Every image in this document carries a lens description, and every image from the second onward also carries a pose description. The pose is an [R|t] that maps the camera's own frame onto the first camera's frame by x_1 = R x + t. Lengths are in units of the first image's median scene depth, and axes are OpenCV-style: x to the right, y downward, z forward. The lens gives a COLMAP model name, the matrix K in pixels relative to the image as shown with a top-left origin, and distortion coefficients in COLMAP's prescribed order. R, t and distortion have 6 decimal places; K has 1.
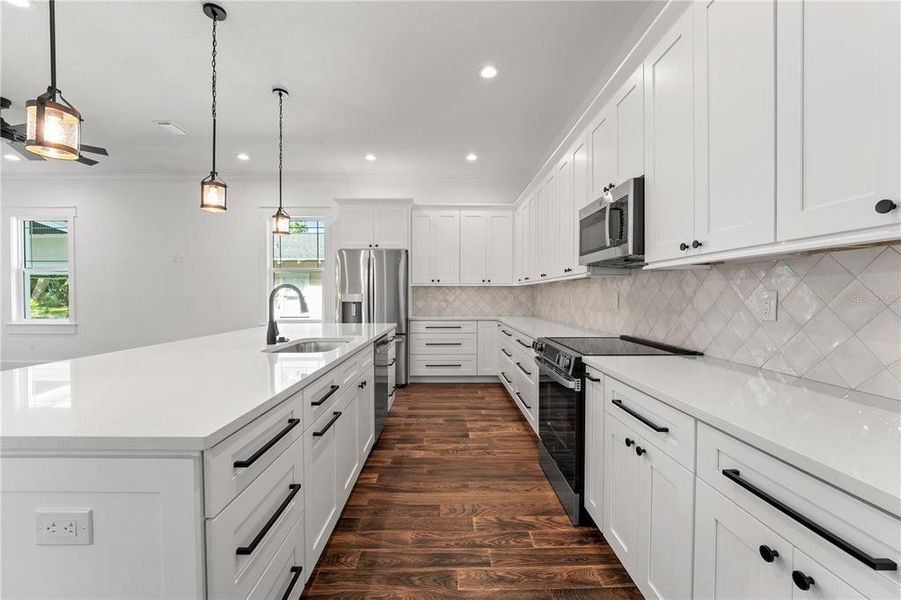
lens RADIAL K [[371.9, 0, 450.5], [0, 371.9, 300.0], [0, 0, 1]] dist [-0.000836, 0.000032]
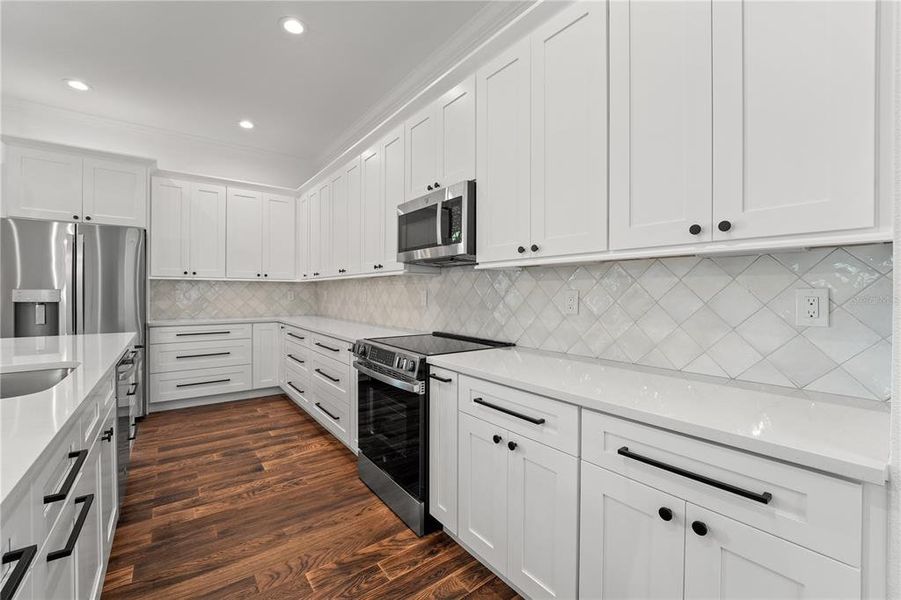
lens RADIAL K [[375.7, 0, 446.7], [0, 375.7, 294.2], [0, 0, 1]] dist [-0.008417, 0.000054]
pose [[0.811360, 0.000584, 0.584547, -0.131797], [0.004109, 0.999969, -0.006703, -0.002699], [-0.584533, 0.007840, 0.811332, 0.144914]]
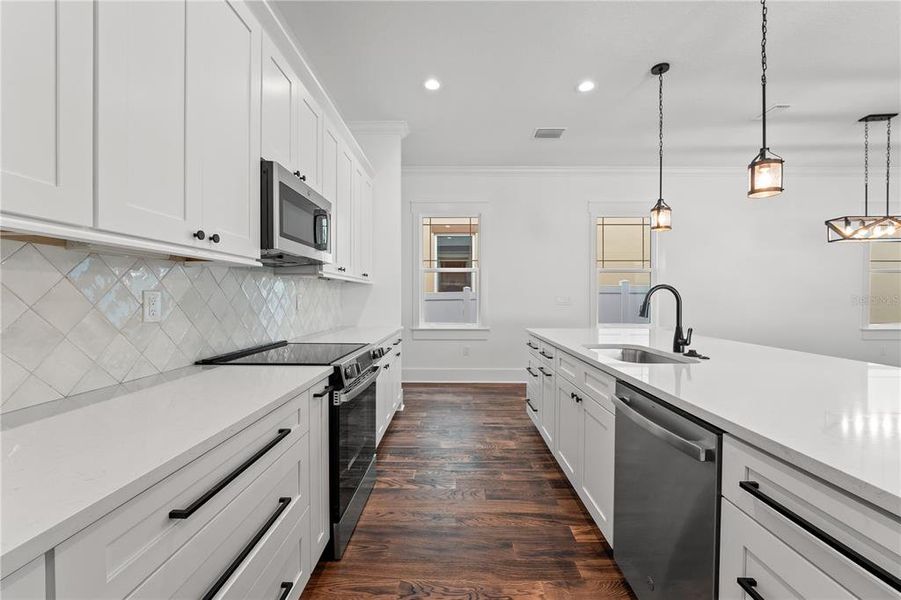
lens RADIAL K [[371.9, 0, 450.5], [0, 371.9, 300.0], [0, 0, 1]] dist [-0.000836, 0.000032]
pose [[-0.999554, -0.006496, 0.029135, 0.037691], [-0.006147, 0.999908, 0.012067, -0.012821], [-0.029211, 0.011882, -0.999503, 1.765196]]
